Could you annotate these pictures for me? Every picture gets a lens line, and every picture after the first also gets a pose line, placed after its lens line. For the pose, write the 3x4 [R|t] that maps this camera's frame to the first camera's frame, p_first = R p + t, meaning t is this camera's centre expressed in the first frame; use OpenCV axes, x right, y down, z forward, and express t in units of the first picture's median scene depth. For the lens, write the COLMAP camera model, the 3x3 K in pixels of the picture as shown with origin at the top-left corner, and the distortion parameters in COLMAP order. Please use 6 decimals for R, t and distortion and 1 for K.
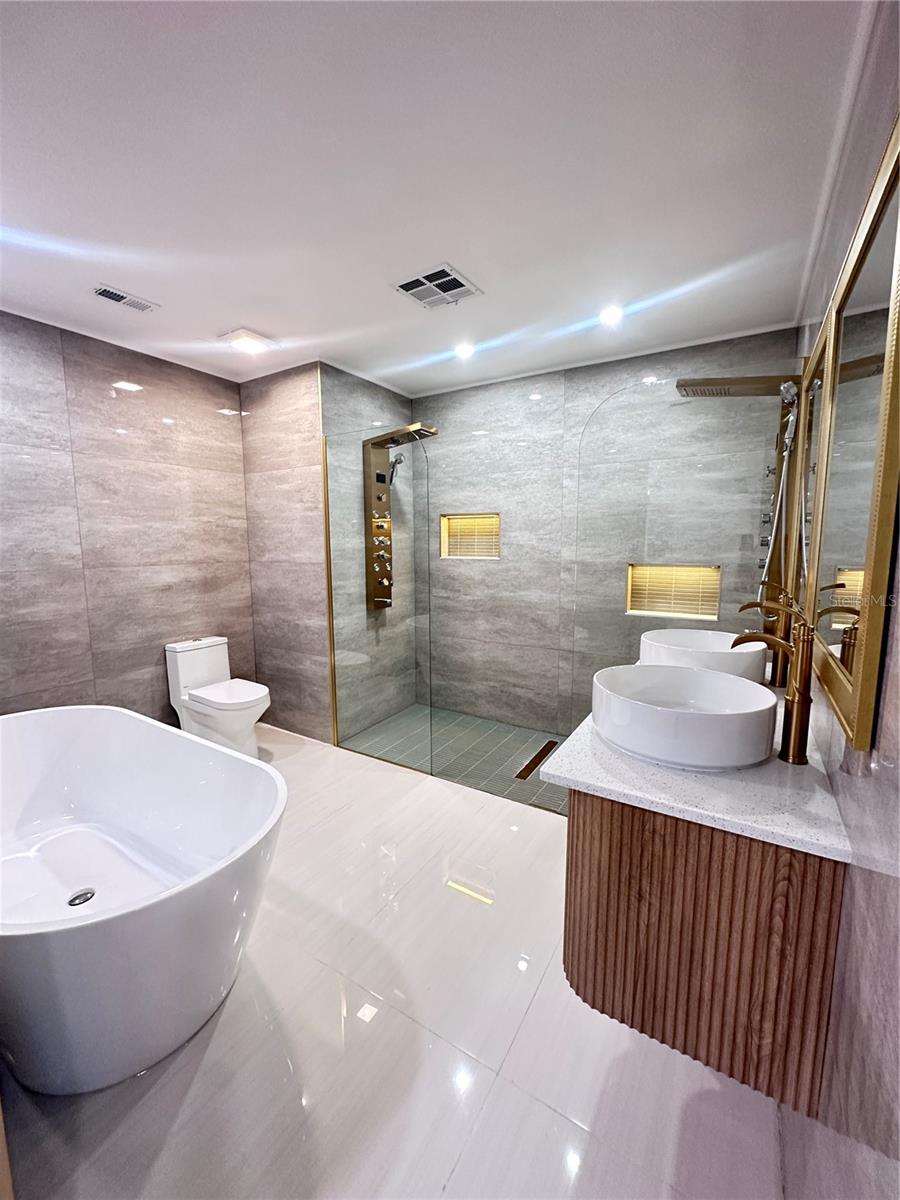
lens RADIAL K [[479.5, 0, 448.3], [0, 479.5, 600.8], [0, 0, 1]] dist [-0.004231, 0.001314]
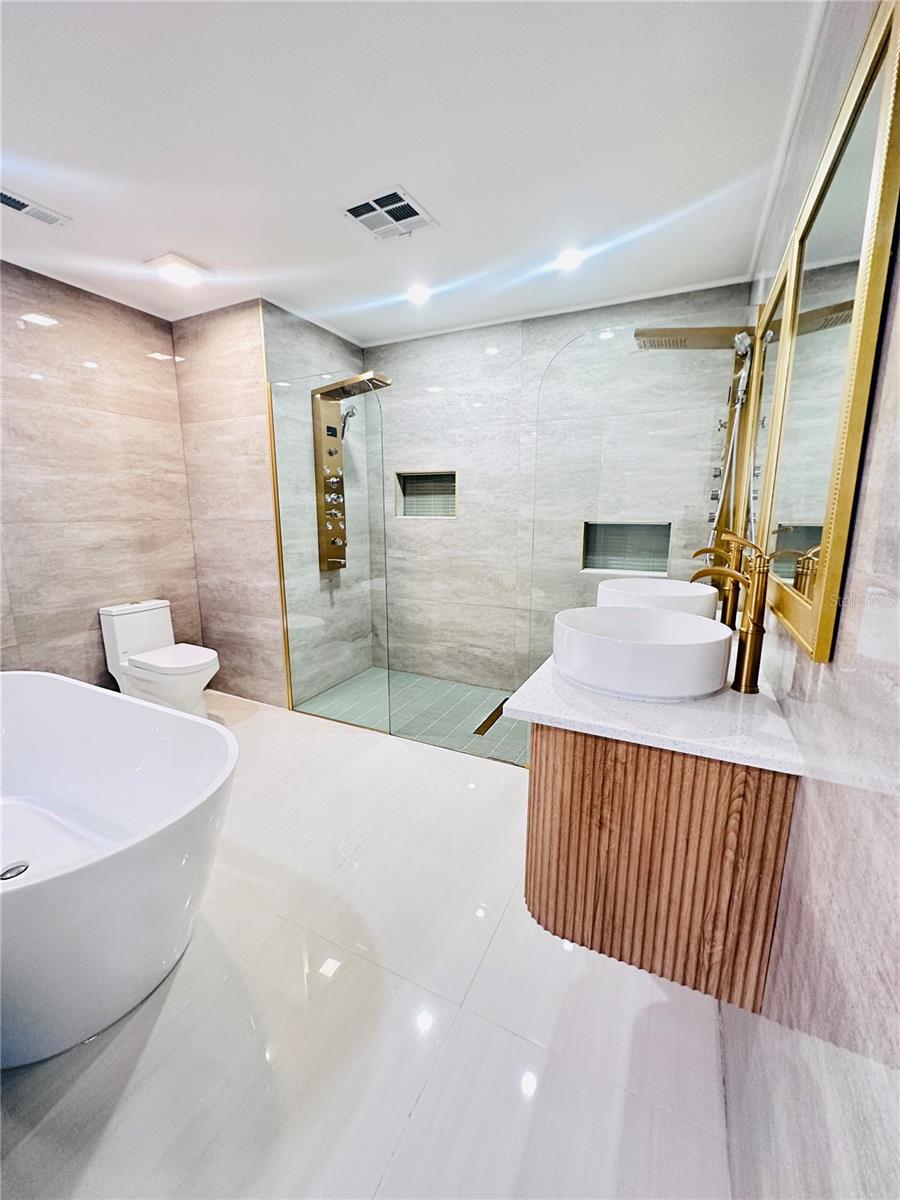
lens RADIAL K [[479.5, 0, 448.8], [0, 479.5, 600.8], [0, 0, 1]] dist [-0.004231, 0.001314]
pose [[0.995612, -0.012663, 0.092718, -0.002404], [0.006917, 0.998050, 0.062039, 0.025299], [-0.093323, -0.061126, 0.993758, 0.016546]]
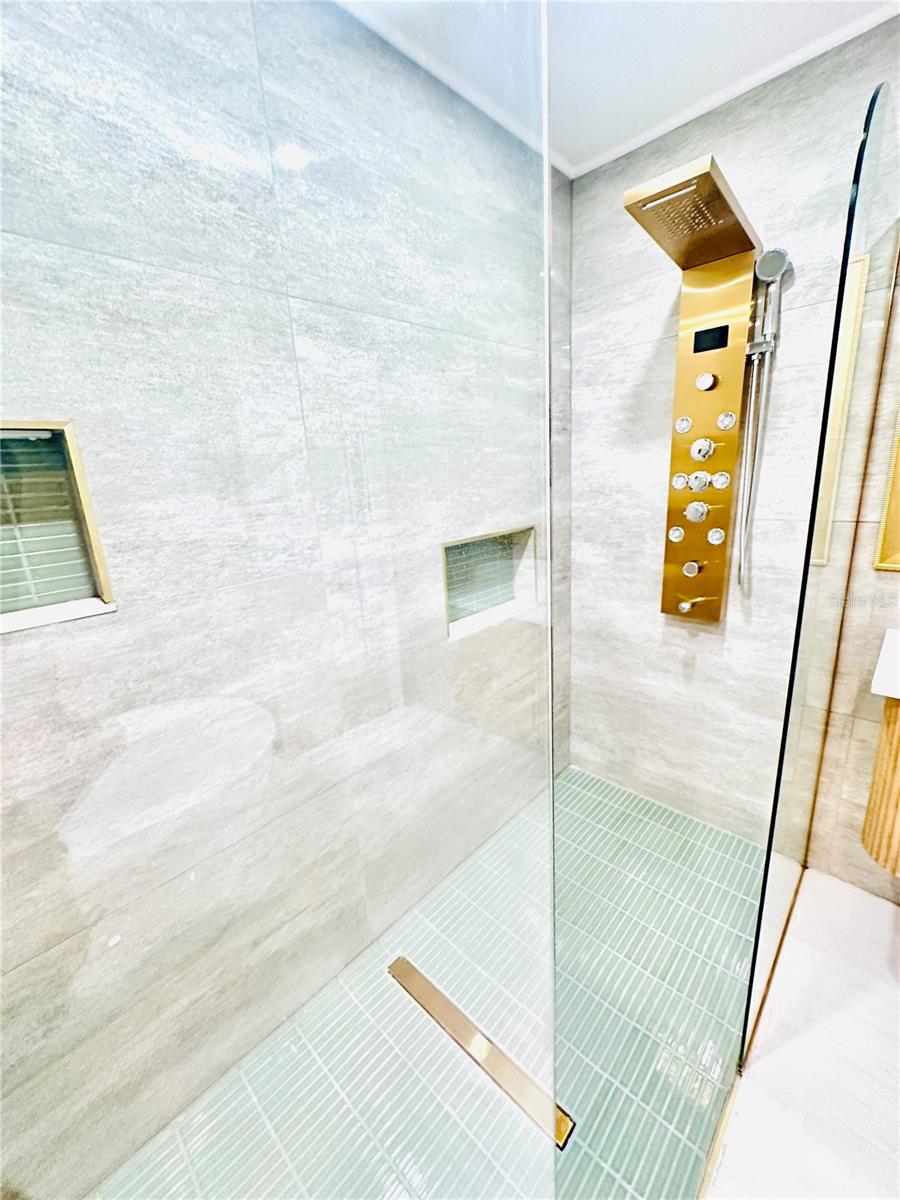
lens RADIAL K [[479.5, 0, 443.9], [0, 479.5, 597.4], [0, 0, 1]] dist [-0.004231, 0.001314]
pose [[0.220207, -0.252826, 0.942119, -0.117720], [0.184827, 0.959145, 0.214195, -0.139106], [-0.957783, 0.126962, 0.257939, 0.915278]]
